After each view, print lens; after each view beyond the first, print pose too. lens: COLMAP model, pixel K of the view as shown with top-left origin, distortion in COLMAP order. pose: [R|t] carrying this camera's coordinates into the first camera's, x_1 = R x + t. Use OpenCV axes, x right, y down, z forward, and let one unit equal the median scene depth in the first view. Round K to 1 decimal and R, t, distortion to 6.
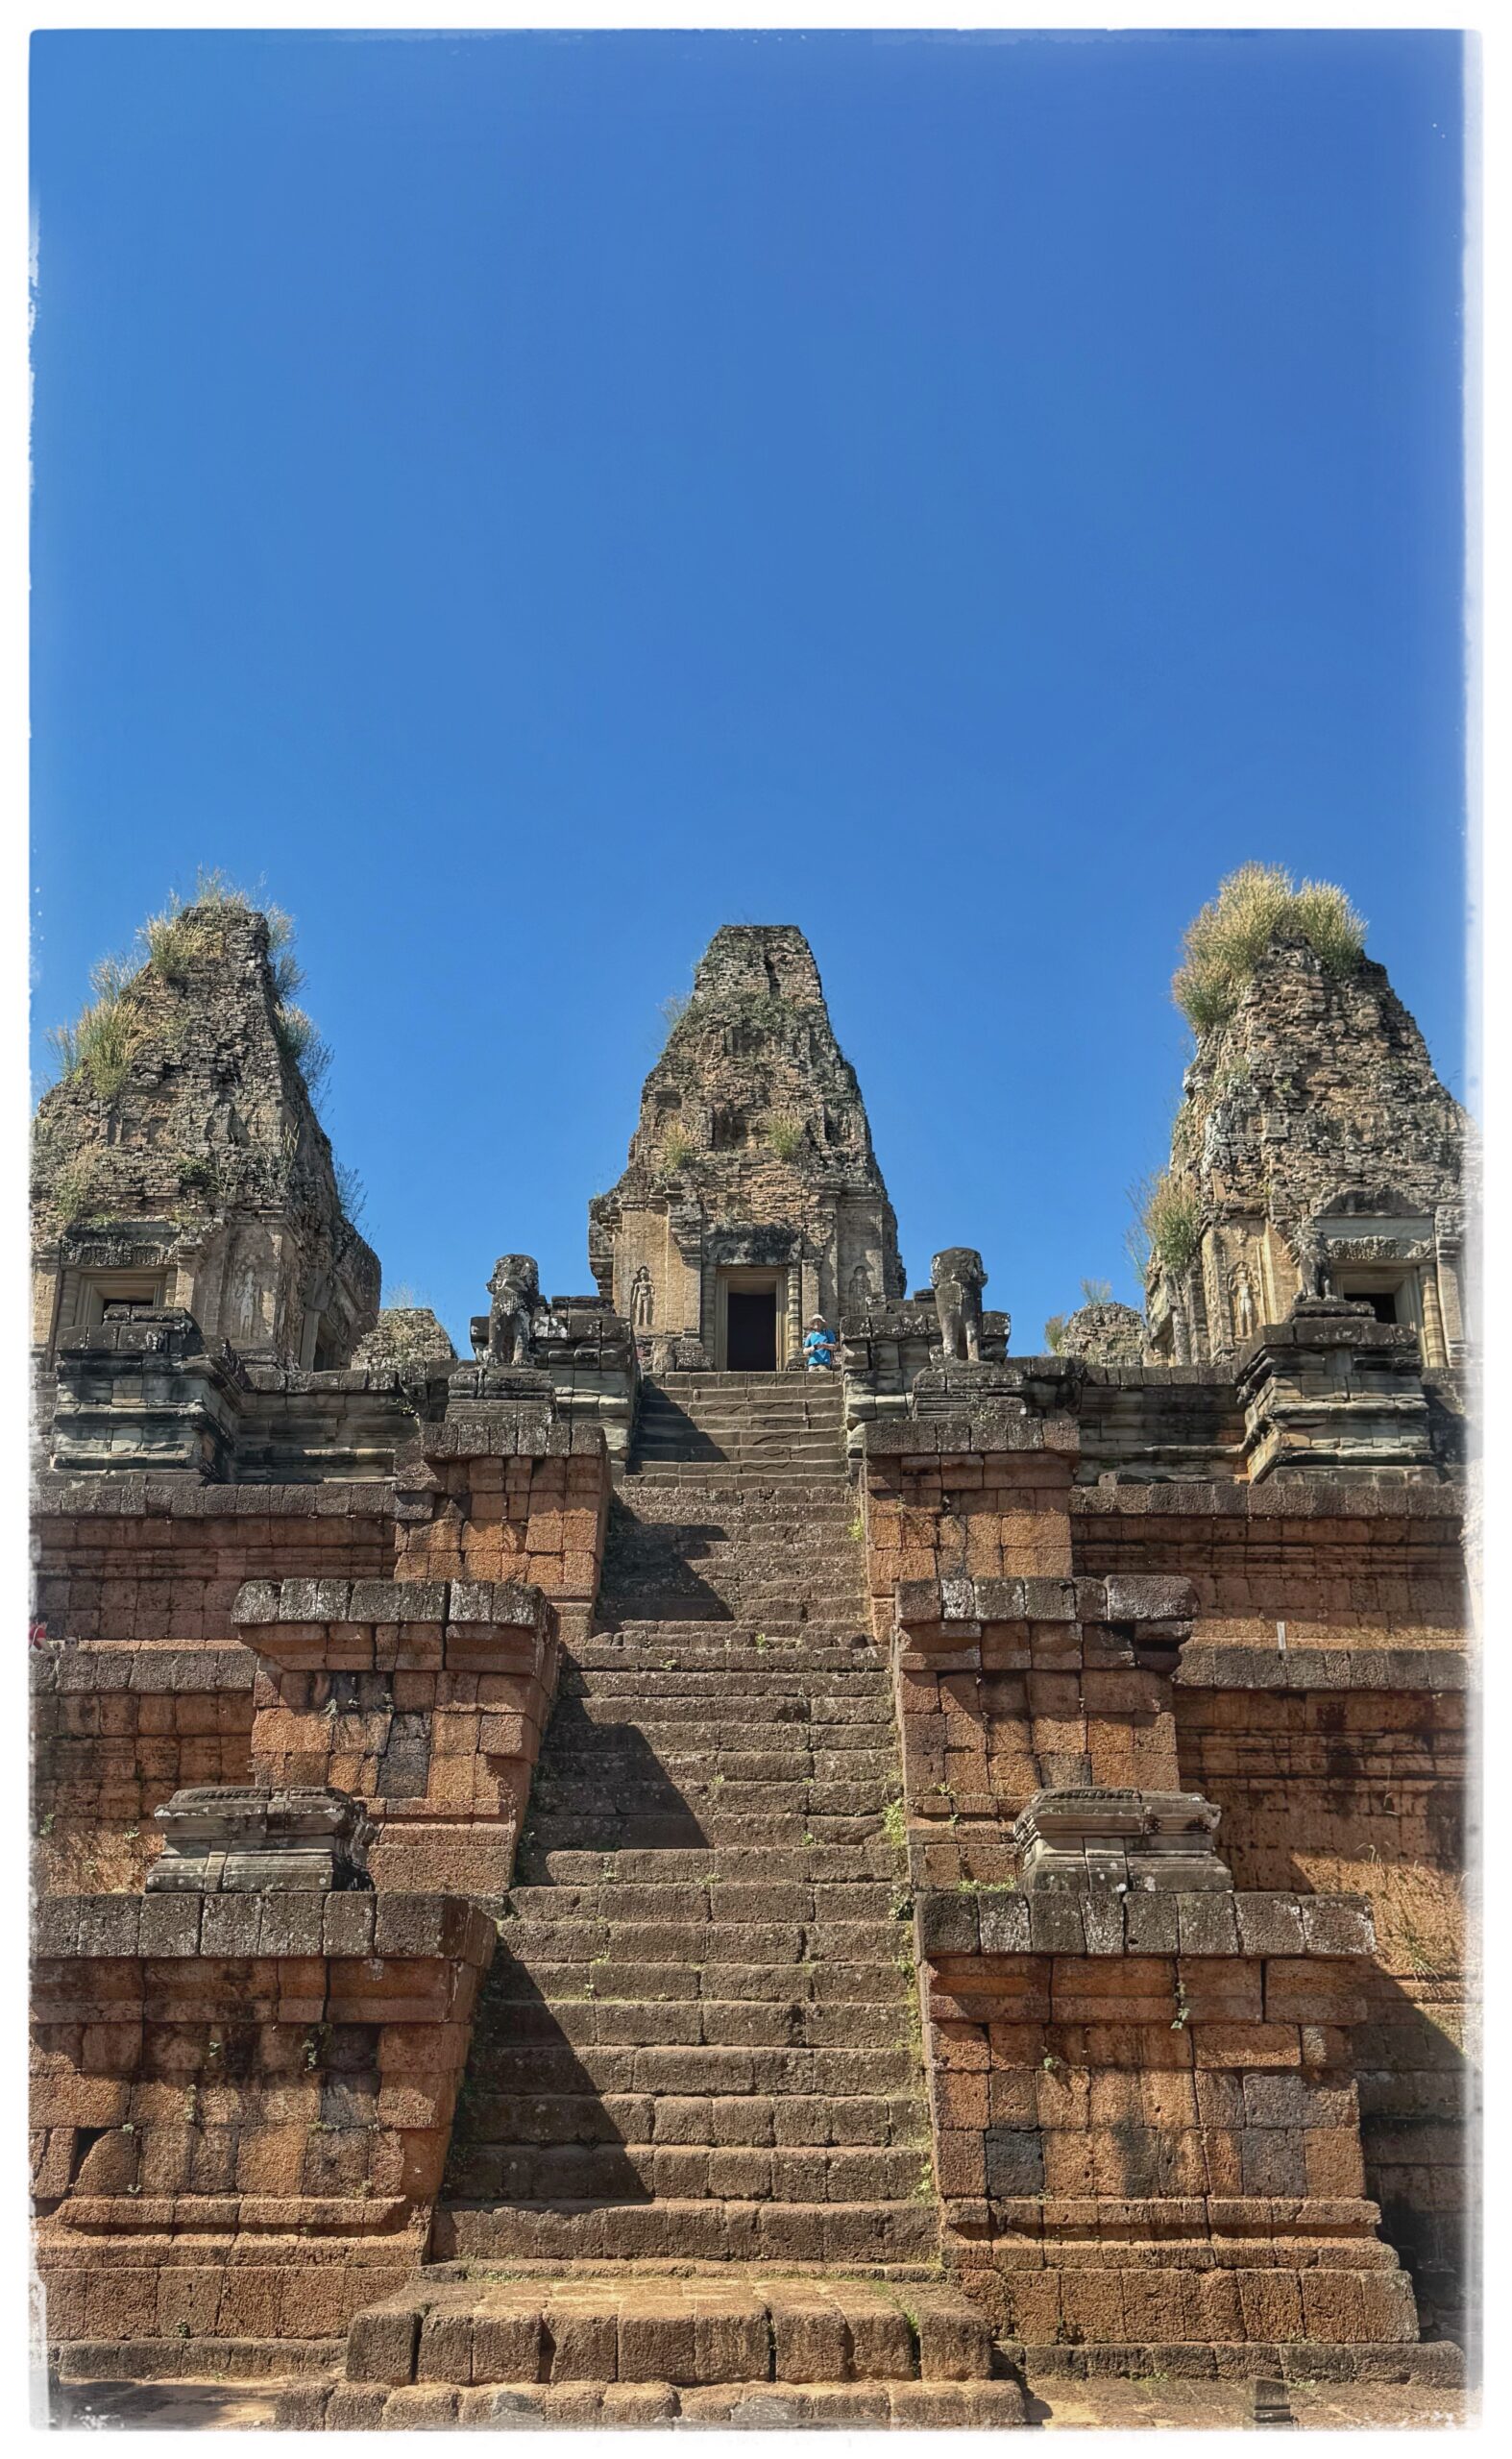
lens RADIAL K [[2136.6, 0, 756.0], [0, 2136.6, 1229.5], [0, 0, 1]] dist [0.162953, -0.338742]
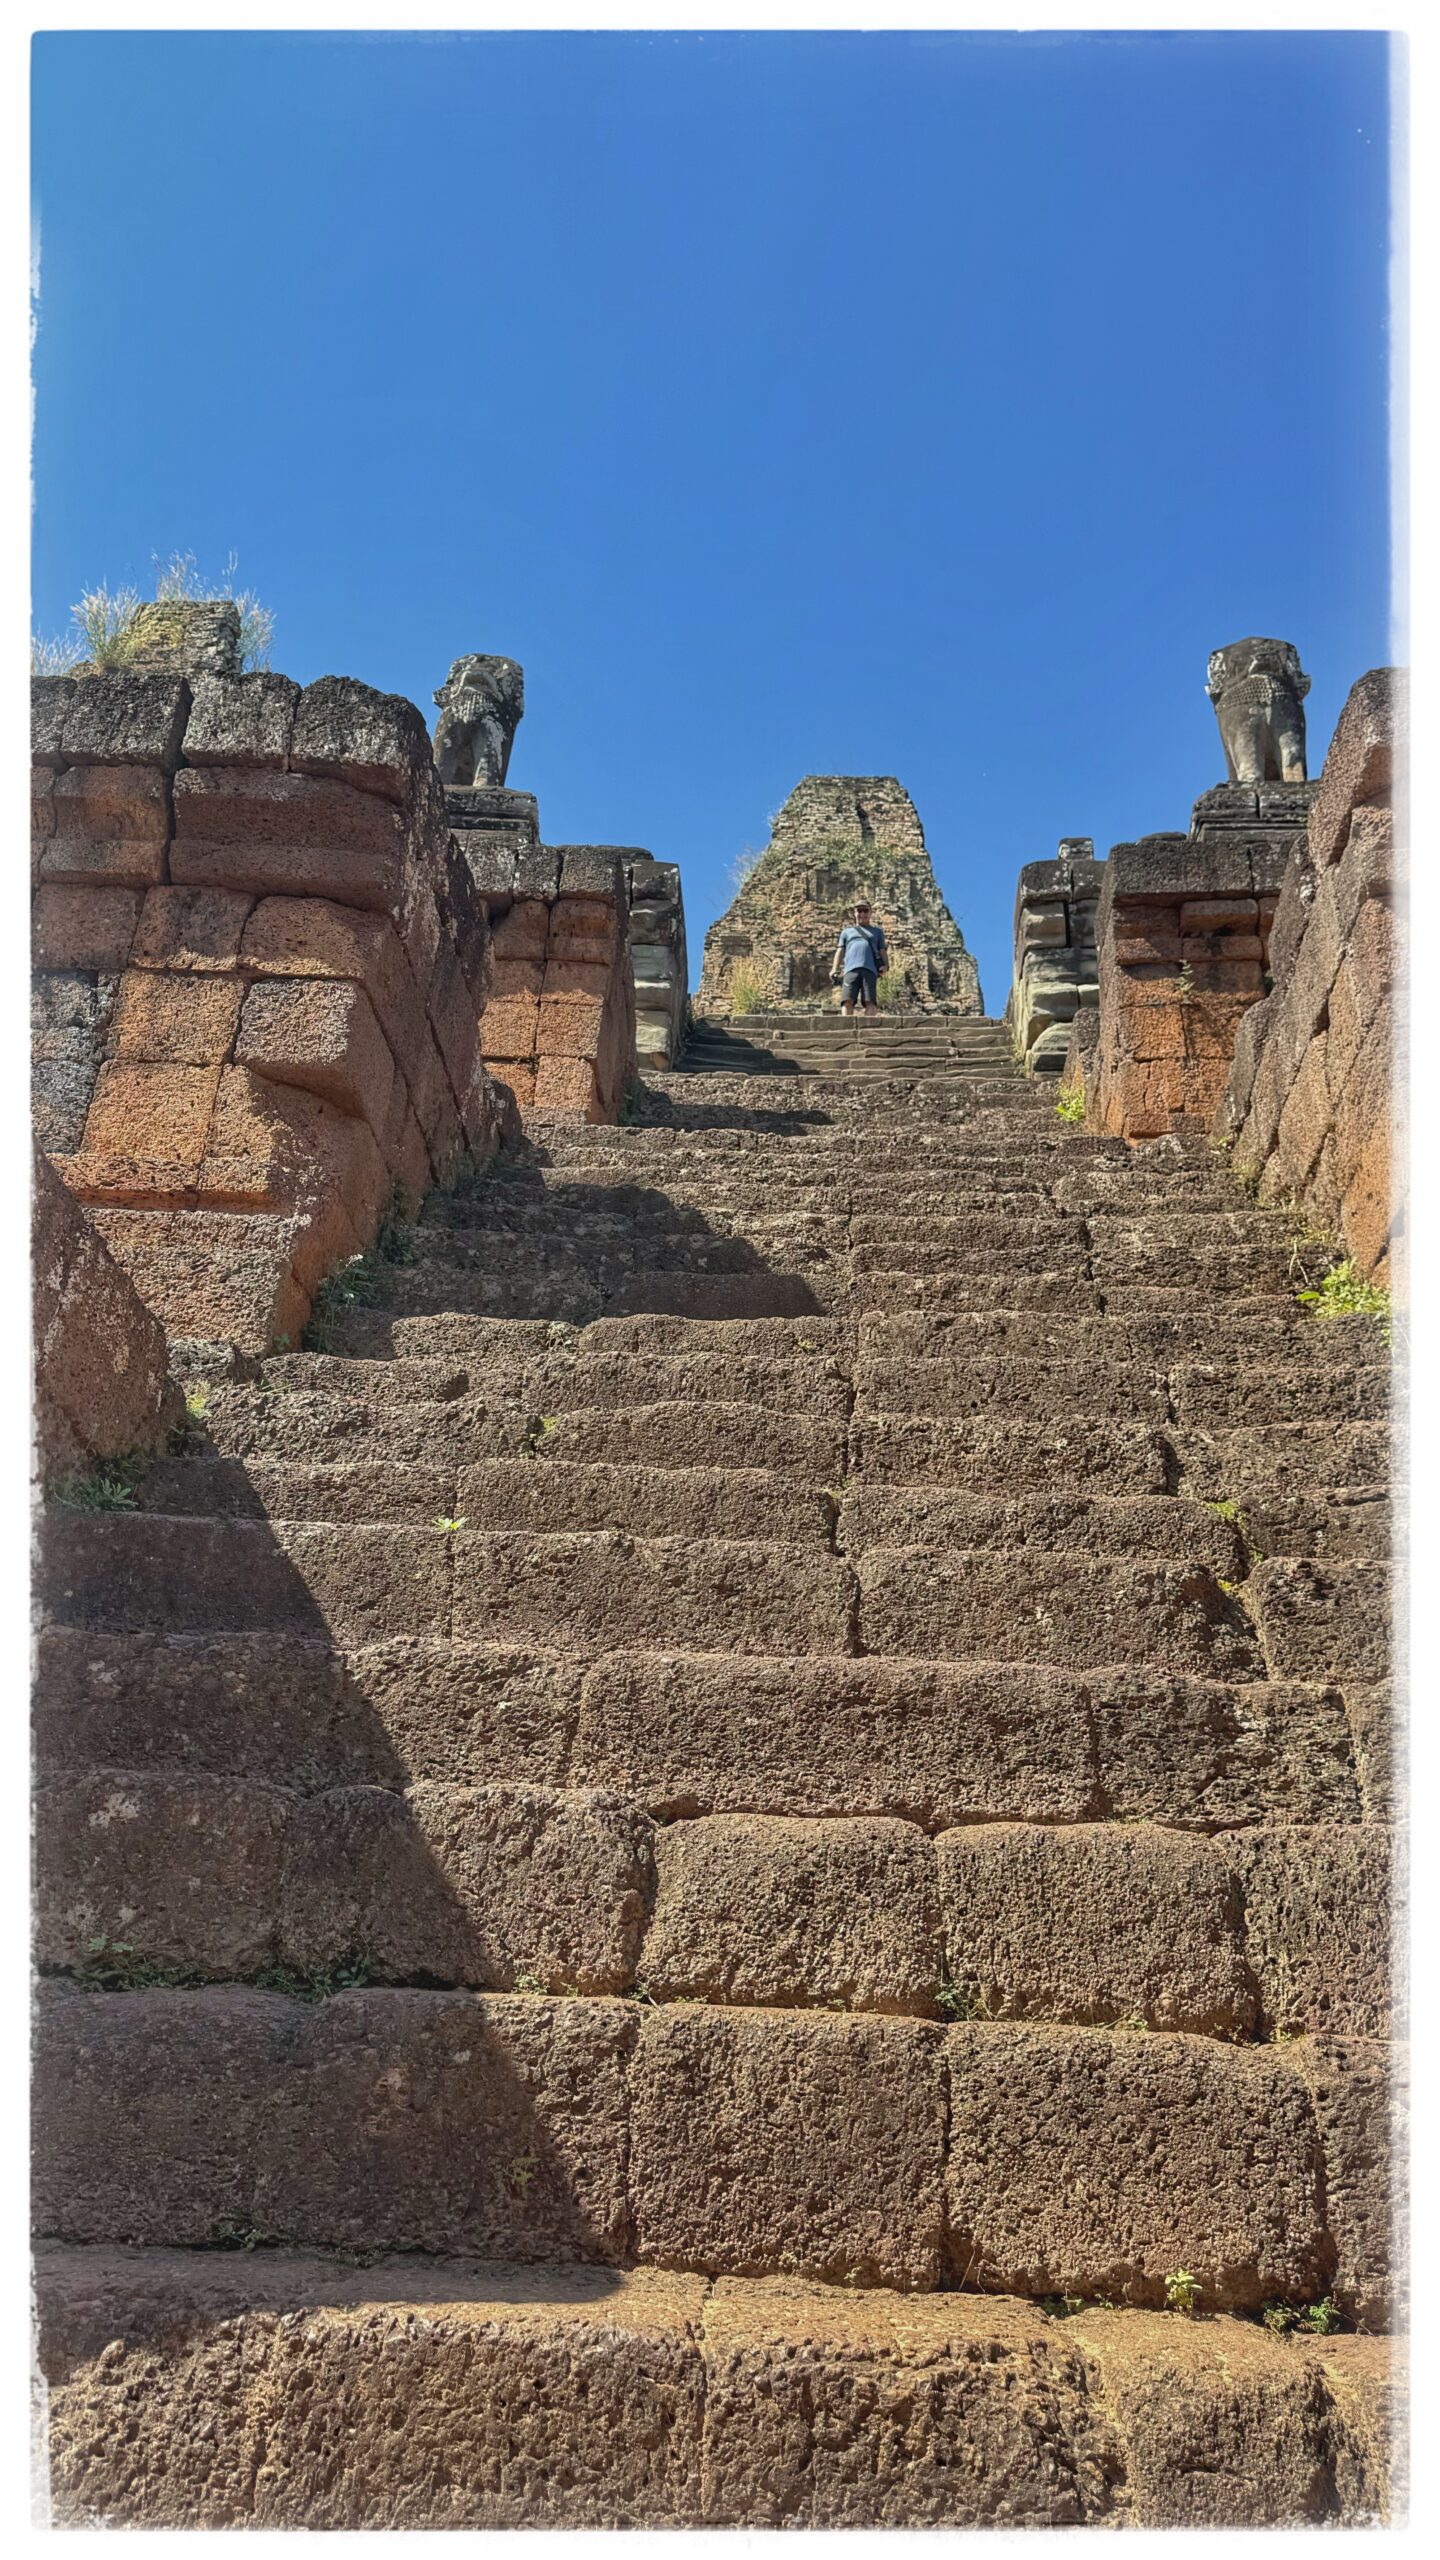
lens RADIAL K [[1919.8, 0, 720.0], [0, 1919.8, 1280.0], [0, 0, 1]] dist [0.000792, -0.001480]
pose [[0.998608, 0.030074, -0.043333, -0.016177], [-0.033384, 0.996409, -0.077815, 0.173137], [0.040837, 0.079153, 0.996026, 0.385697]]
